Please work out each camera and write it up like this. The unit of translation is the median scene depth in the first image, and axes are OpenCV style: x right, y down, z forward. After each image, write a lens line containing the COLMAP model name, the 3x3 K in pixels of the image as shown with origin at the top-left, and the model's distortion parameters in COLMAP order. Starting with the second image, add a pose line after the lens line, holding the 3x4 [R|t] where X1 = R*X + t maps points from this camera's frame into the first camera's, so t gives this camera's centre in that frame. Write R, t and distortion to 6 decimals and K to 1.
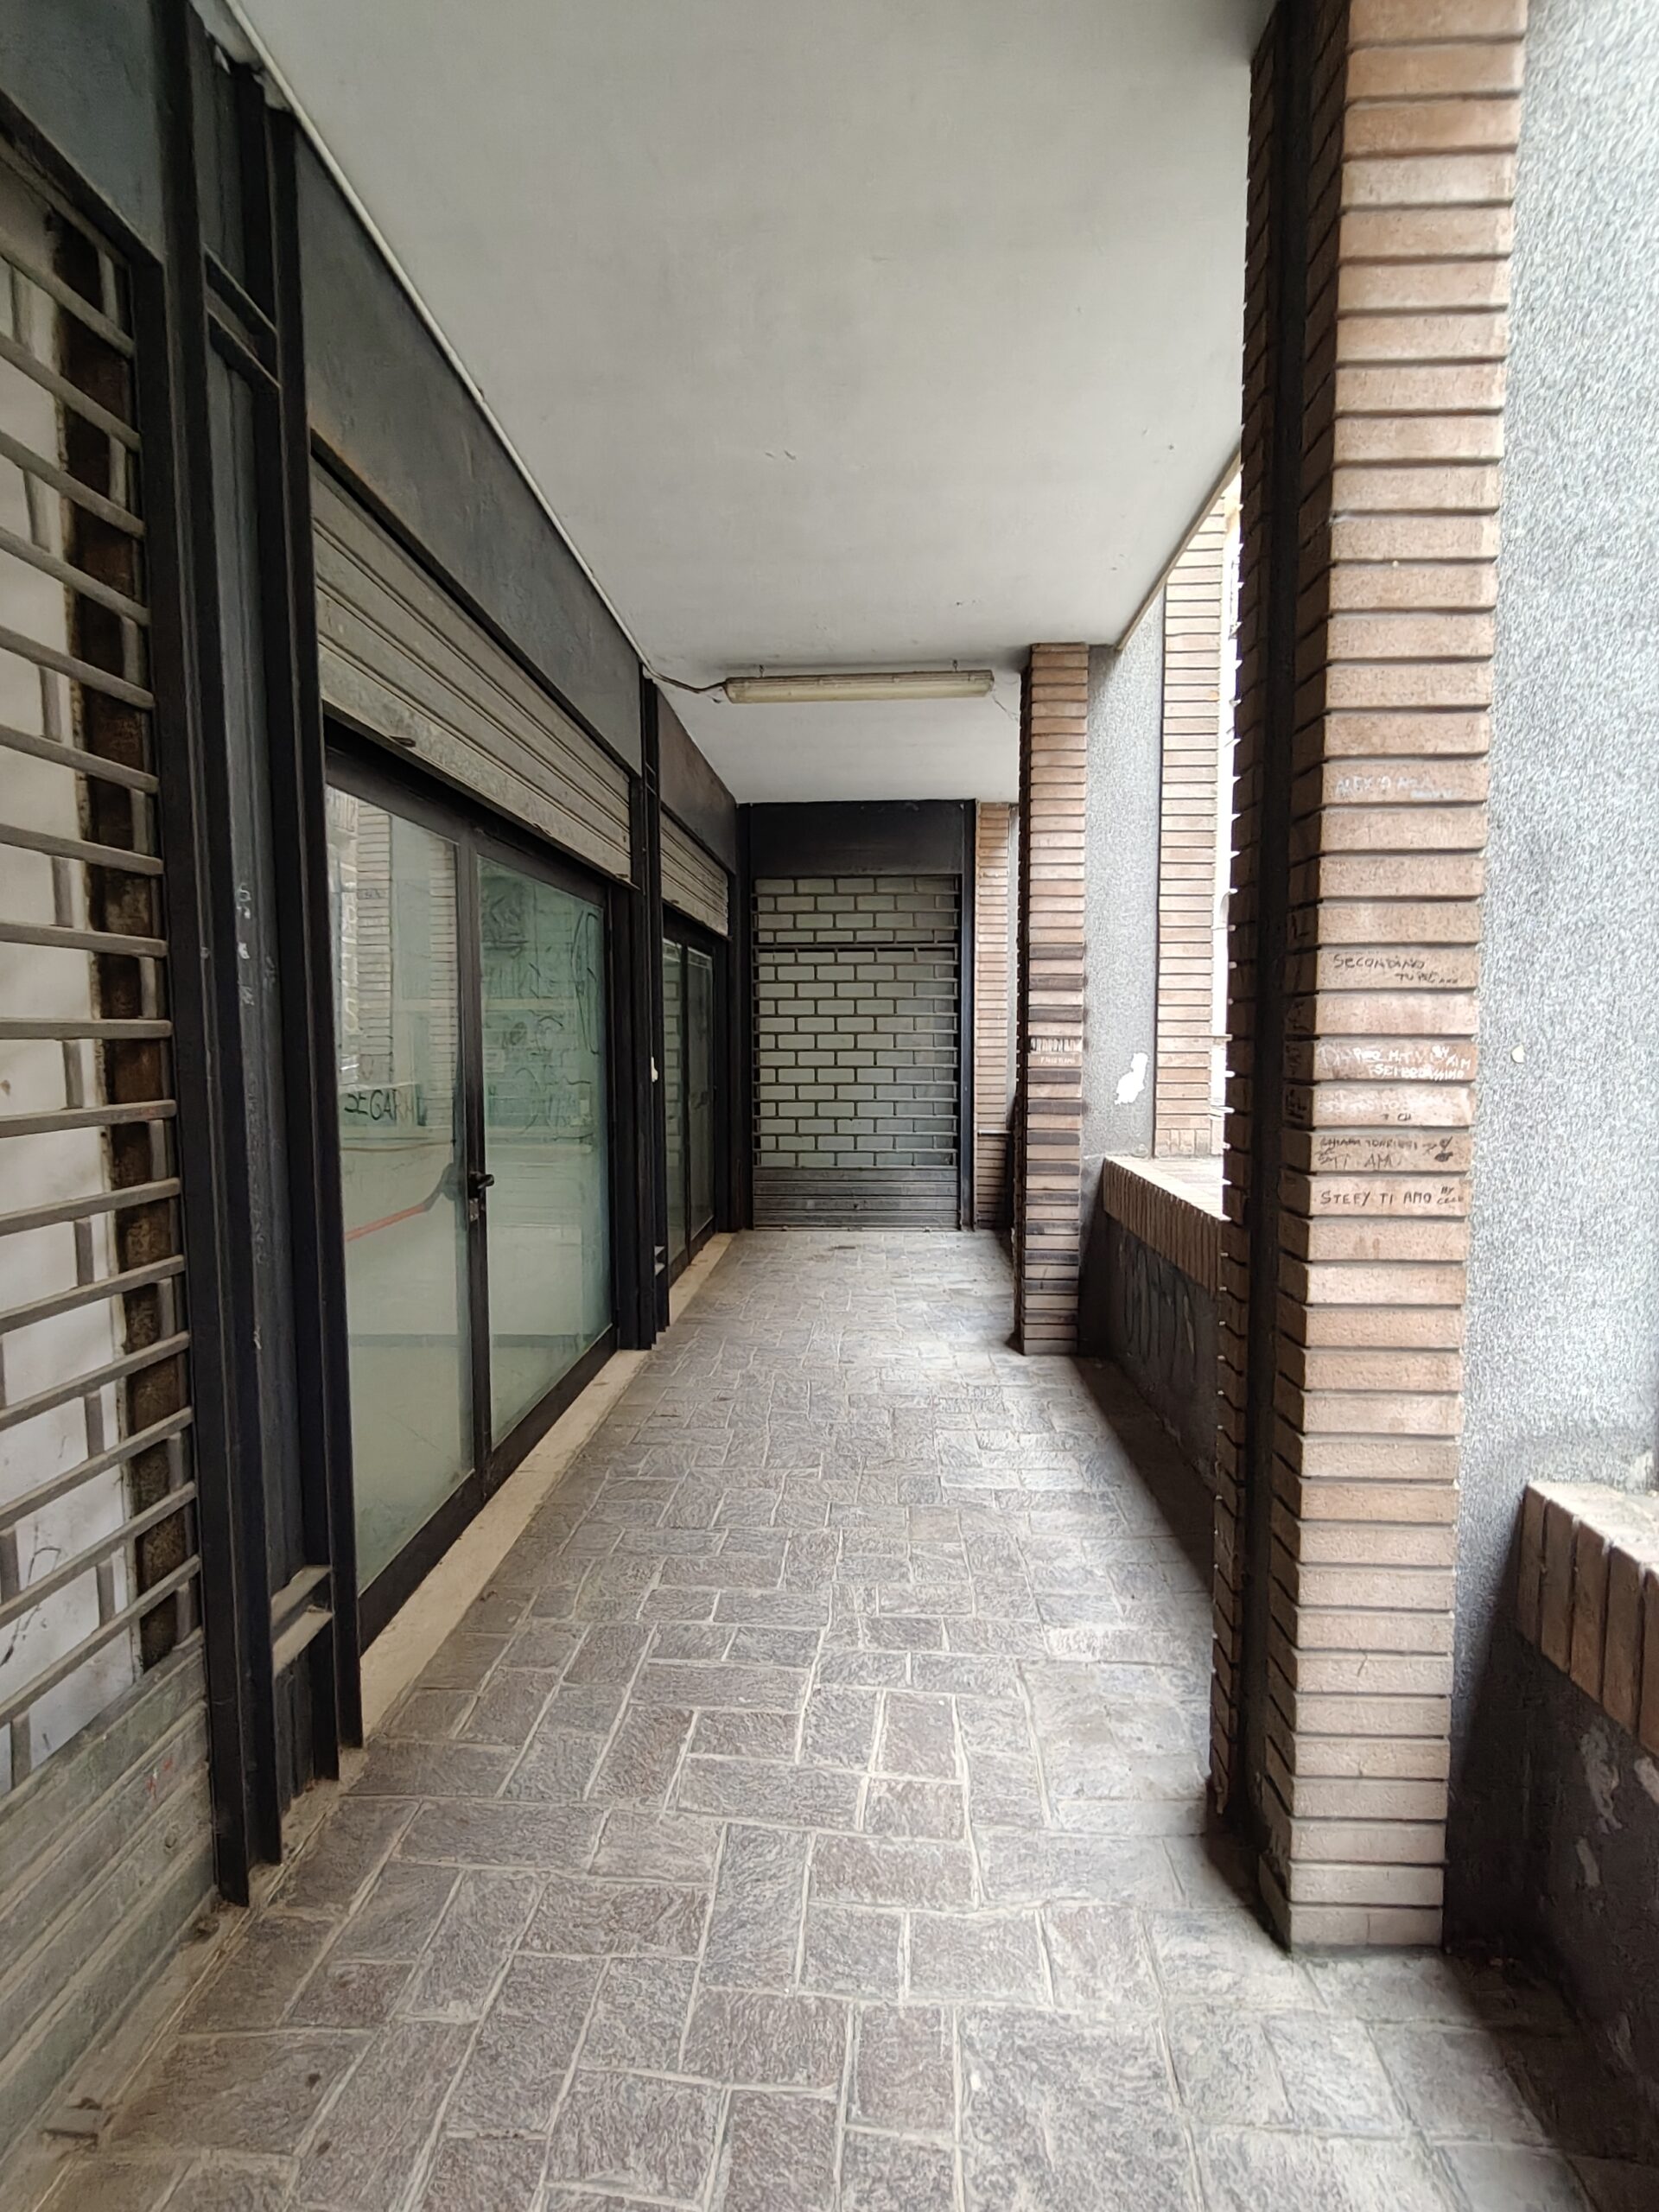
lens RADIAL K [[1037.5, 0, 832.5], [0, 1037.5, 1117.3], [0, 0, 1]] dist [0.013127, -0.004227]
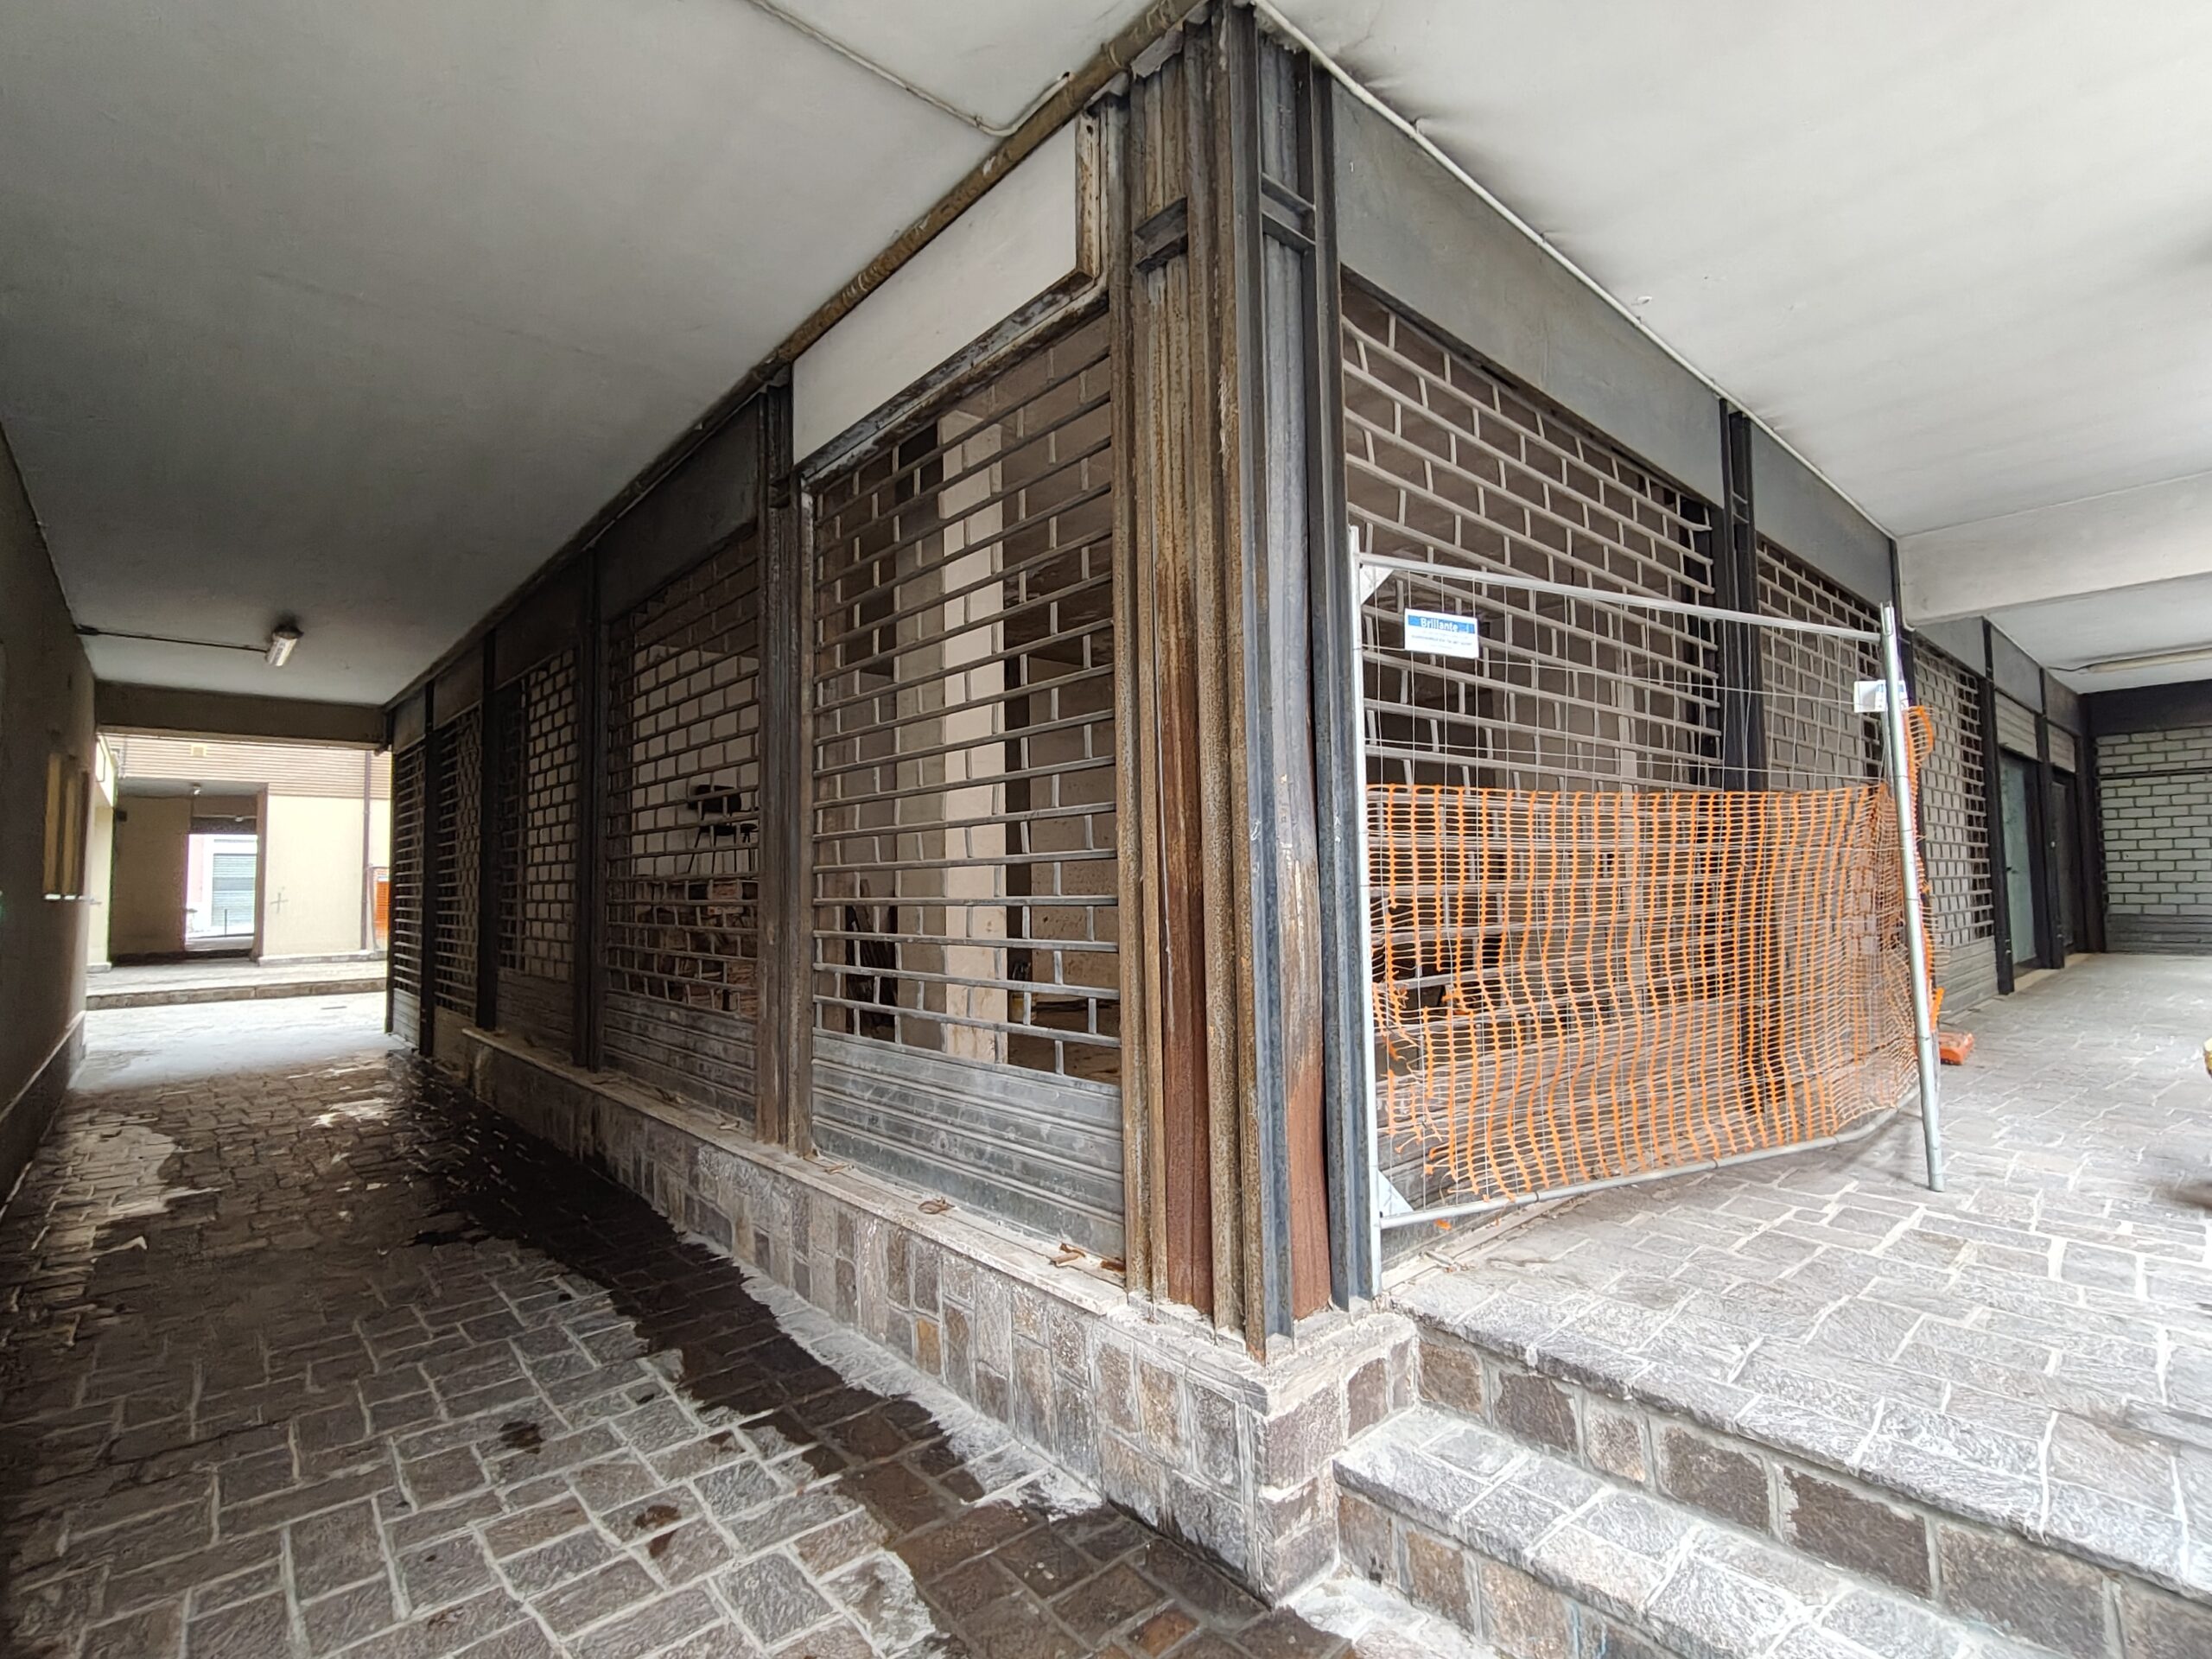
lens RADIAL K [[1037.5, 0, 1104.5], [0, 1037.5, 819.4], [0, 0, 1]] dist [0.013127, -0.004227]
pose [[0.700958, -0.050847, -0.711388, -0.002758], [-0.043059, 0.992619, -0.113375, 0.236594], [0.711902, 0.110103, 0.693595, -1.892826]]
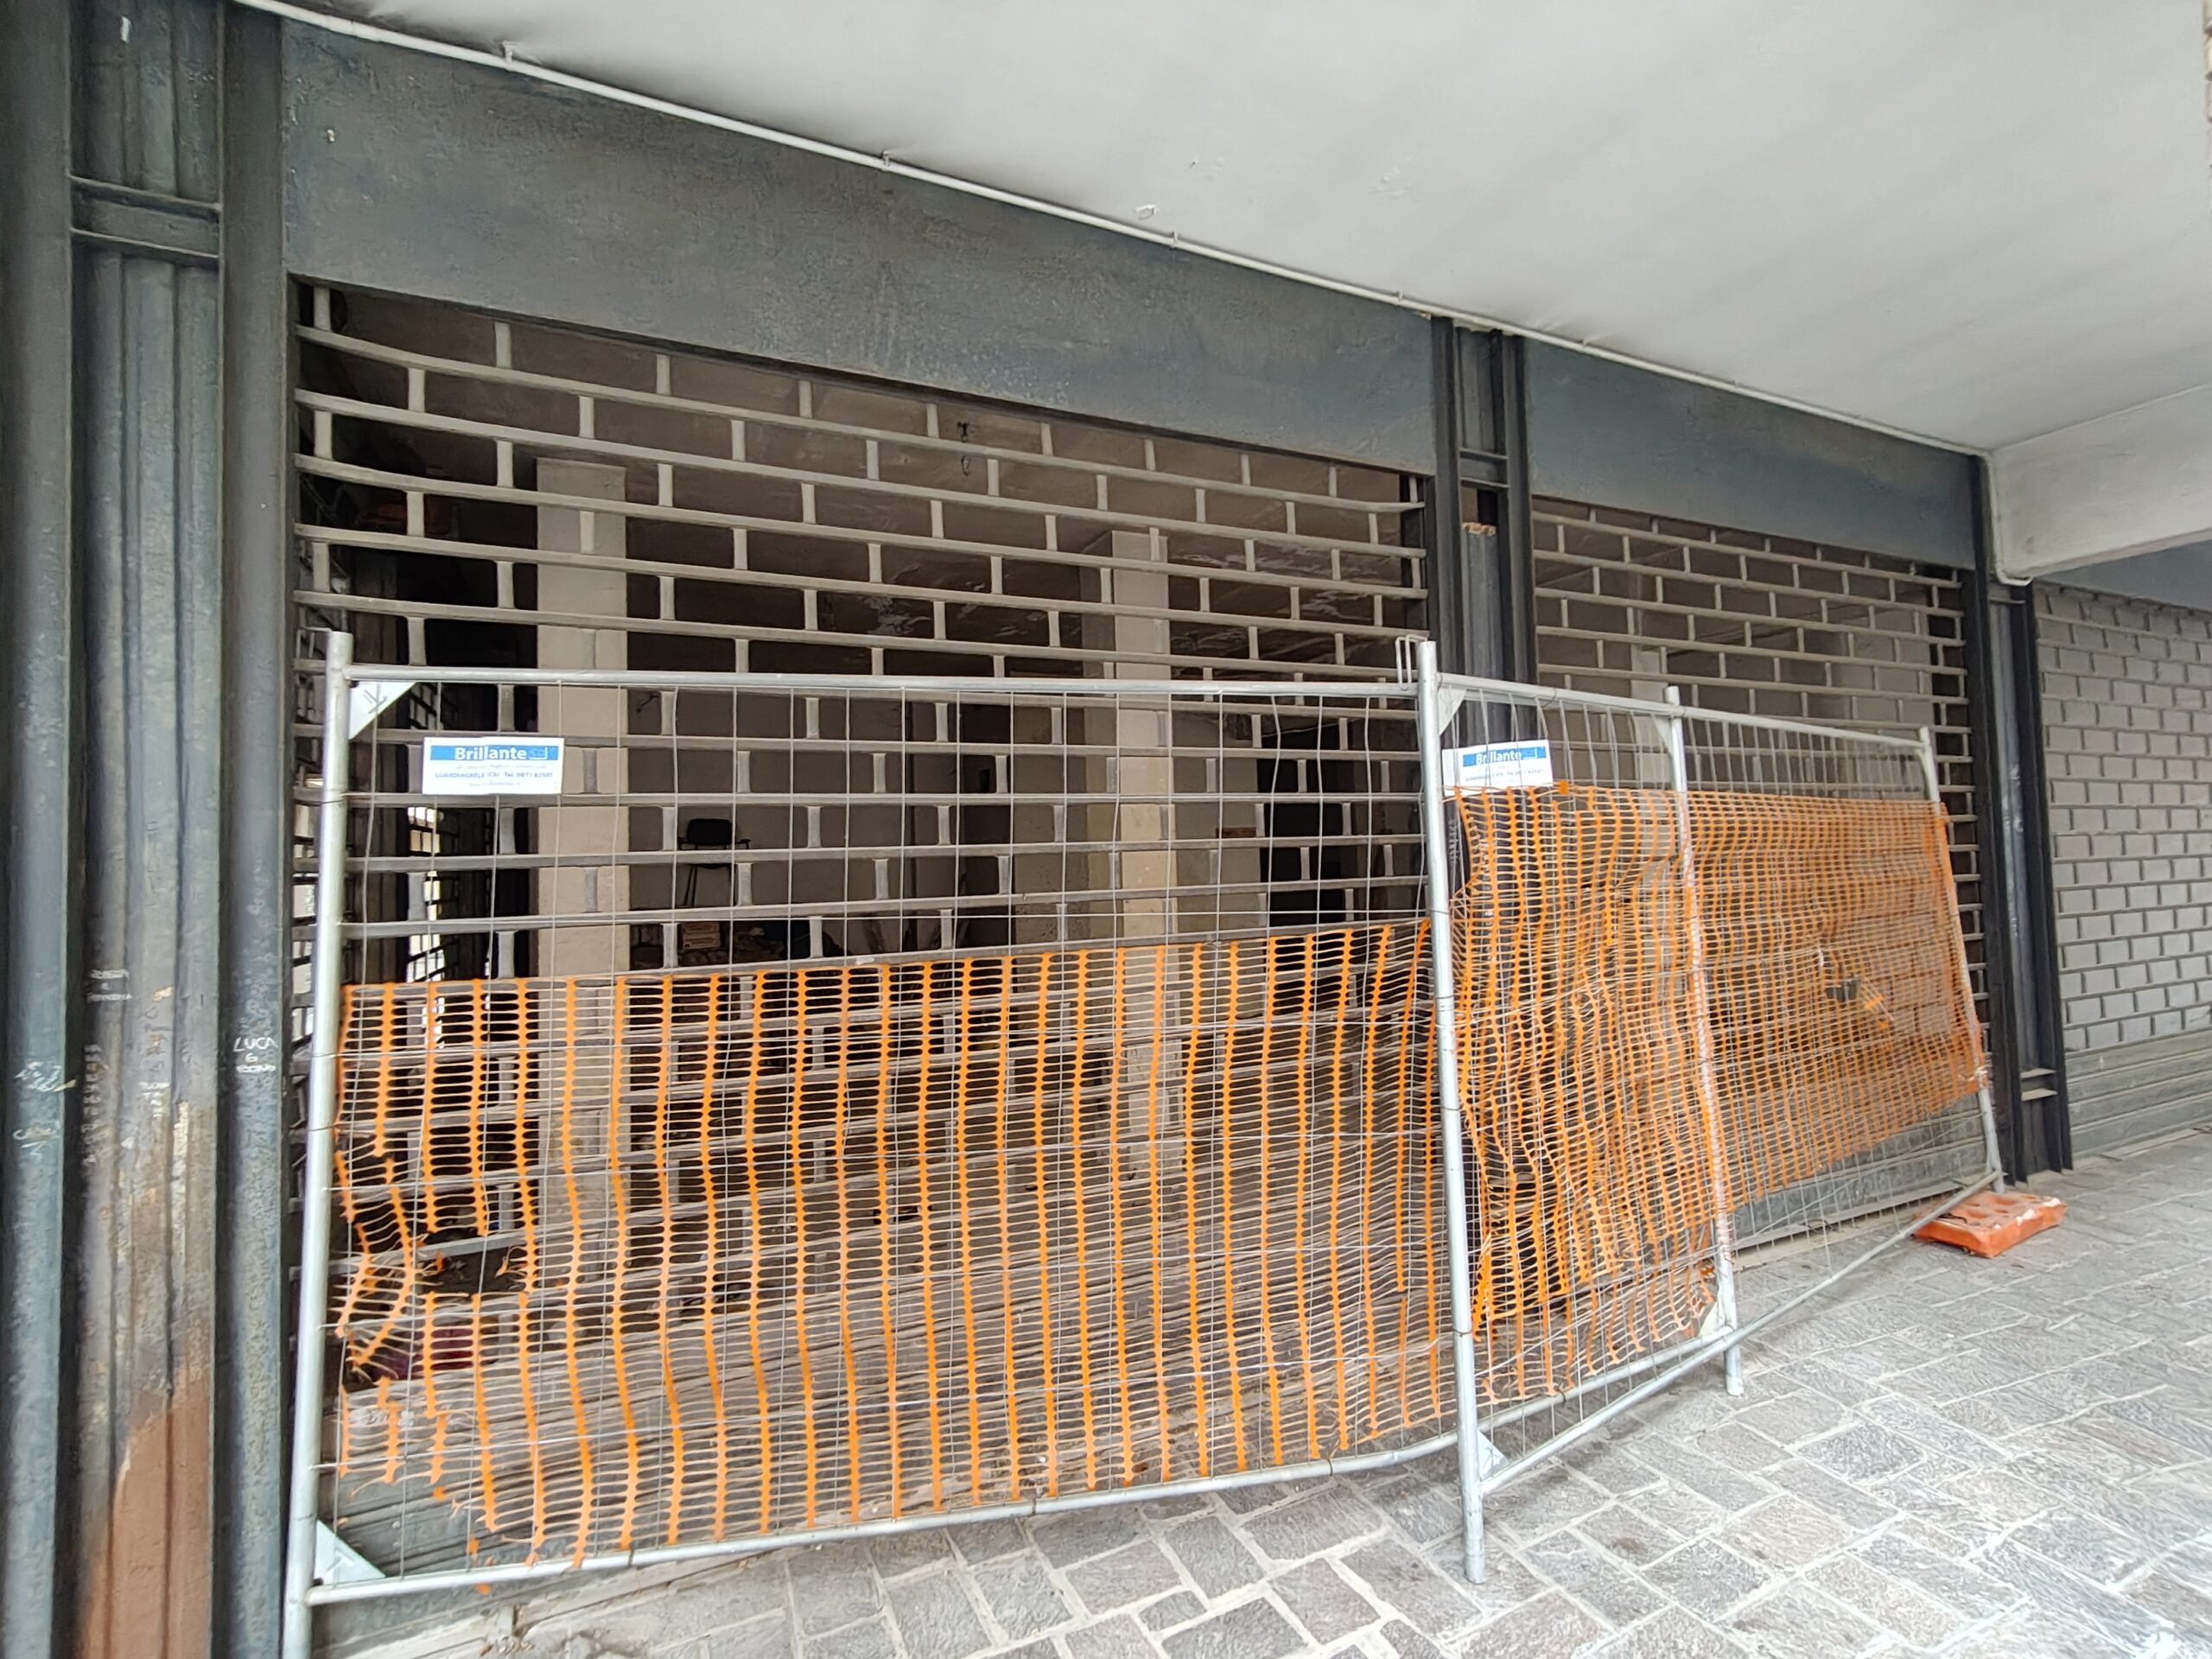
lens RADIAL K [[1037.5, 0, 1111.8], [0, 1037.5, 820.0], [0, 0, 1]] dist [0.013127, -0.004227]
pose [[0.459730, -0.046117, -0.886860, 0.199924], [-0.046781, 0.996007, -0.076043, 0.108664], [0.886826, 0.076447, 0.455737, -1.360344]]
